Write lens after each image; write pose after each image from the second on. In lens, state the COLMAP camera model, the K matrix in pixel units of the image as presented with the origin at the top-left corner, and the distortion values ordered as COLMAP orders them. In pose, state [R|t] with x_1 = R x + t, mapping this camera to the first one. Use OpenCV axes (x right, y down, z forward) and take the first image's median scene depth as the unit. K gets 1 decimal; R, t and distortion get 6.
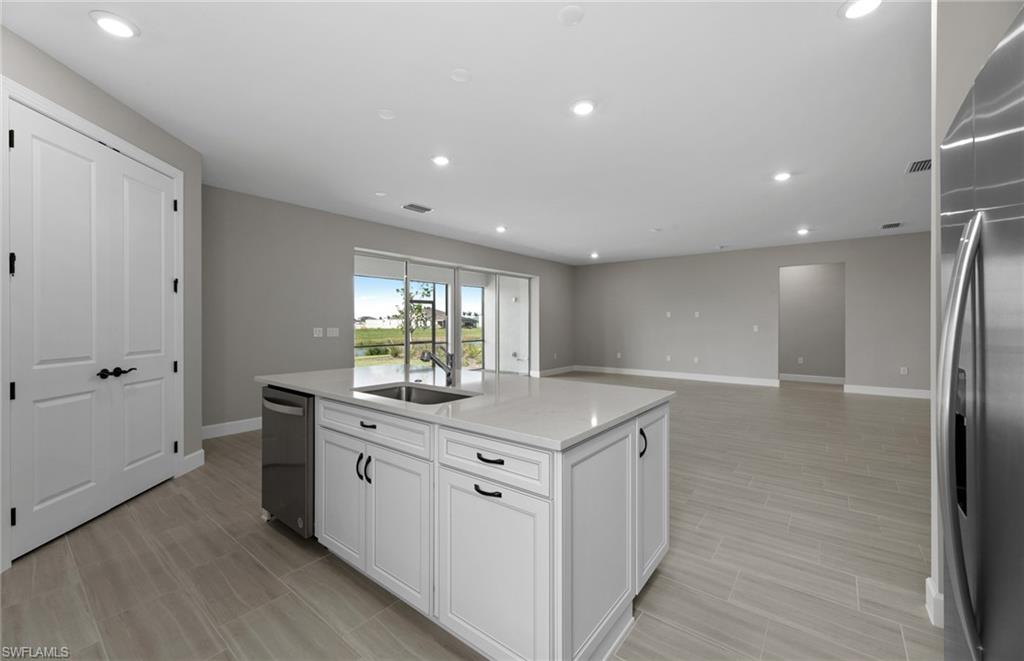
lens RADIAL K [[406.6, 0, 510.1], [0, 406.6, 326.8], [0, 0, 1]] dist [-0.000247, -0.000141]
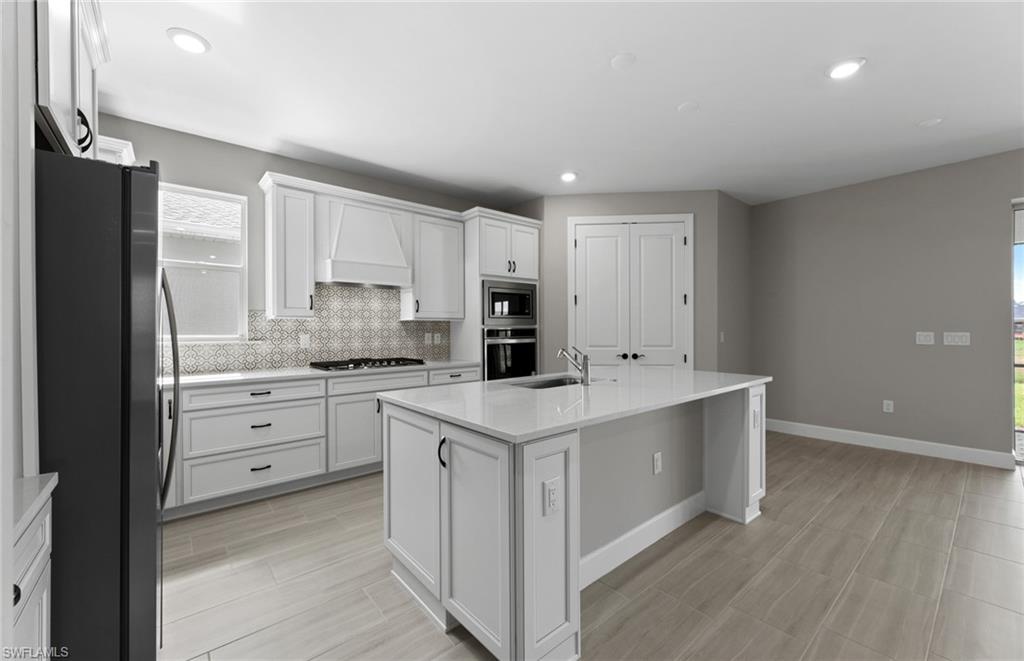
lens RADIAL K [[406.6, 0, 510.1], [0, 406.6, 326.8], [0, 0, 1]] dist [-0.000247, -0.000141]
pose [[-0.206948, -0.004508, -0.978341, 0.766088], [-0.004458, 0.999983, -0.003665, -0.000887], [0.978342, 0.003603, -0.206965, 0.843612]]
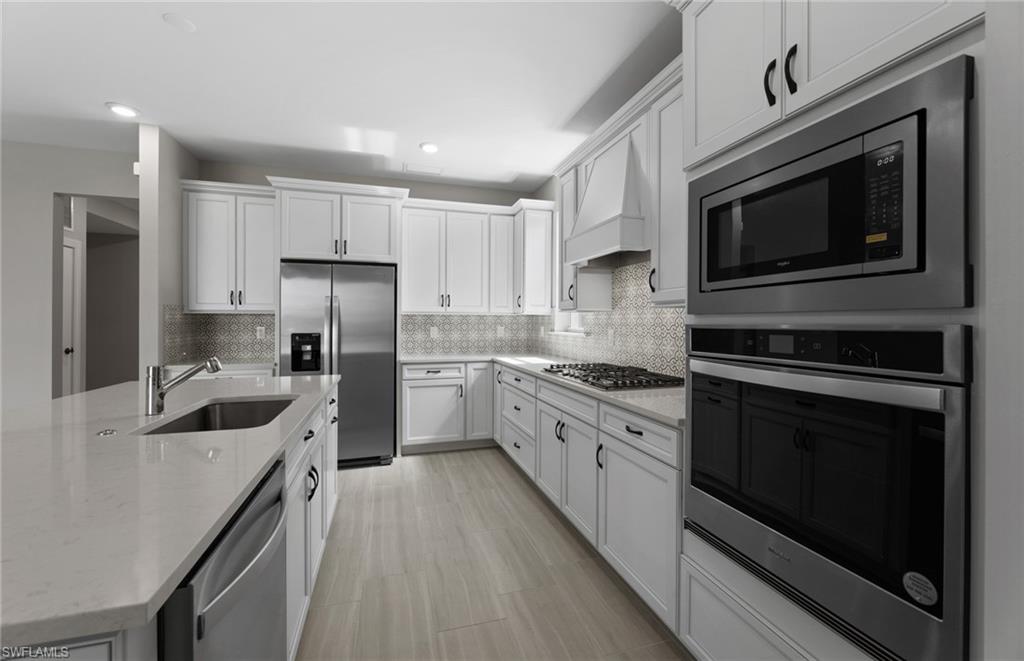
lens RADIAL K [[413.7, 0, 509.2], [0, 413.7, 320.9], [0, 0, 1]] dist [-0.000131, -0.000023]
pose [[-0.816708, -0.001160, 0.577050, -0.829660], [0.002630, 0.999980, 0.005733, -0.008611], [-0.577045, 0.006199, -0.816689, 1.001571]]
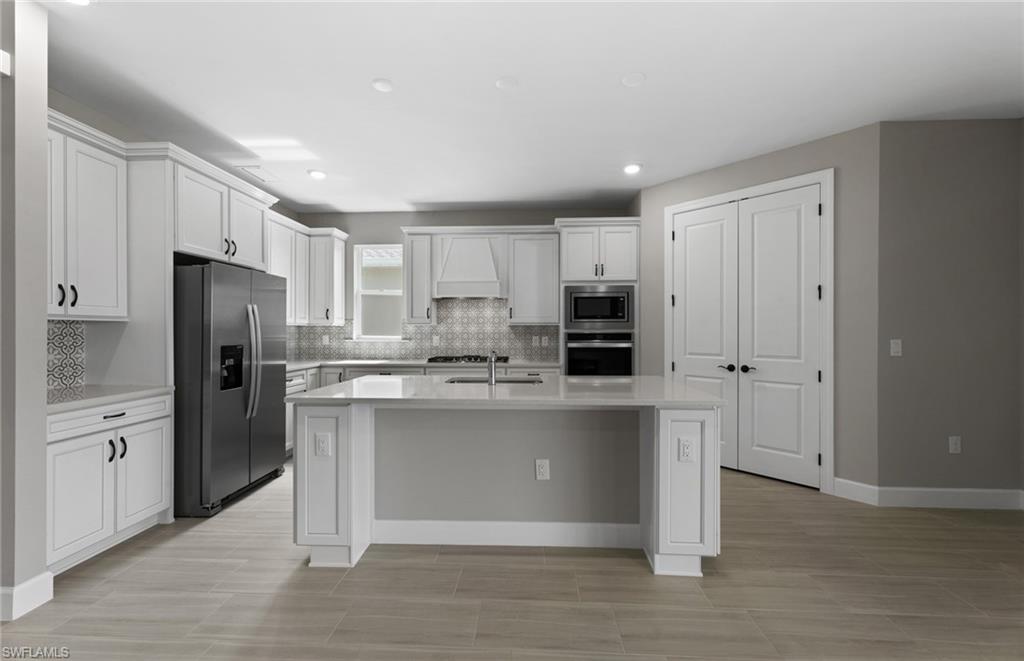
lens RADIAL K [[417.3, 0, 512.0], [0, 417.3, 330.5], [0, 0, 1]] dist [-0.000429, -0.000054]
pose [[-0.816105, -0.001115, -0.577903, 0.416107], [-0.004957, 0.999975, 0.005071, -0.014462], [0.577883, 0.007003, -0.816090, 1.658199]]
